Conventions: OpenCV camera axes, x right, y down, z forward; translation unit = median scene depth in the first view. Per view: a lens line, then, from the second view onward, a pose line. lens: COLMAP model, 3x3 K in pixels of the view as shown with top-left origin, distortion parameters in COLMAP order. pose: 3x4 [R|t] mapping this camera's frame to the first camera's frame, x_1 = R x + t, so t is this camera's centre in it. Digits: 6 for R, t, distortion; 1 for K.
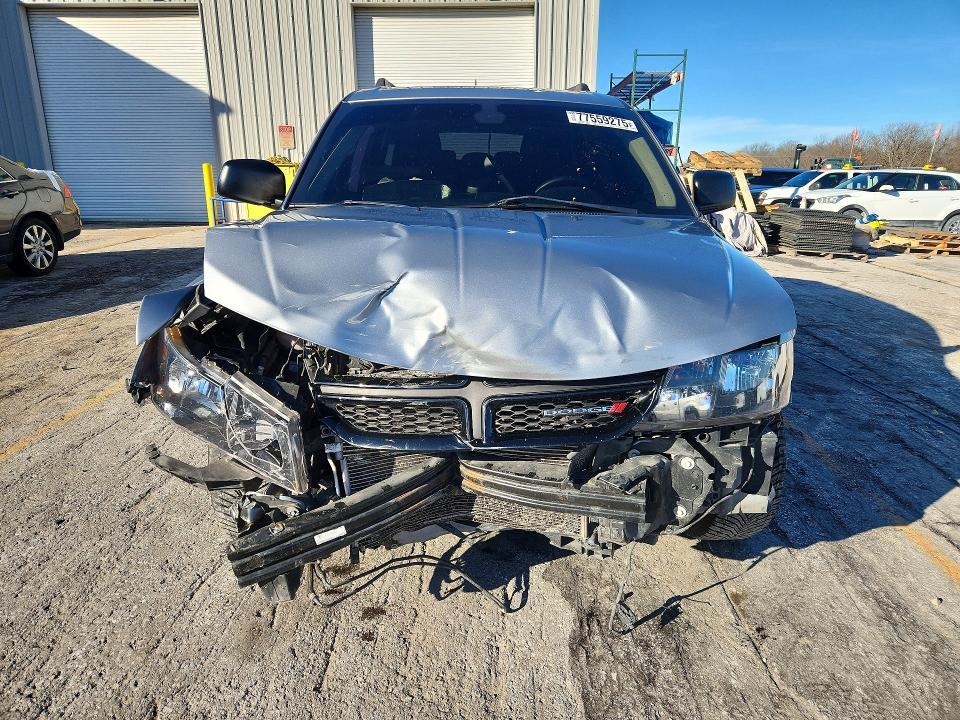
lens RADIAL K [[644.3, 0, 476.7], [0, 644.3, 360.6], [0, 0, 1]] dist [0.007131, 0.000621]
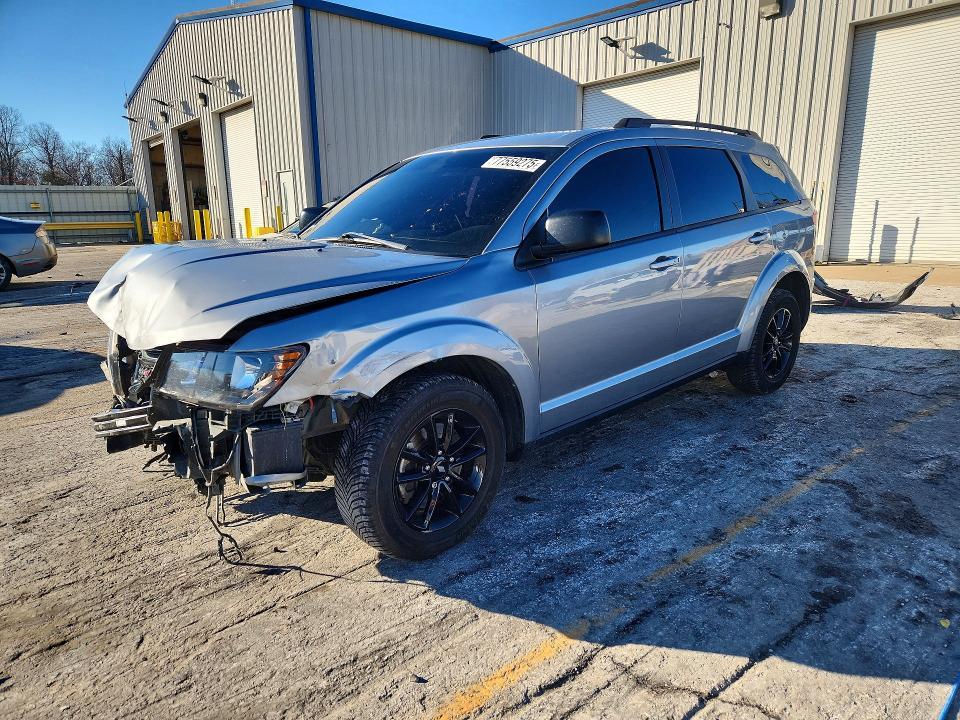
lens RADIAL K [[613.0, 0, 463.3], [0, 613.0, 357.7], [0, 0, 1]] dist [0.041018, 0.000523]
pose [[0.677040, 0.159223, -0.718516, 1.040785], [-0.193568, 0.980467, 0.034877, -0.089839], [0.710034, 0.115469, 0.694636, 0.312958]]
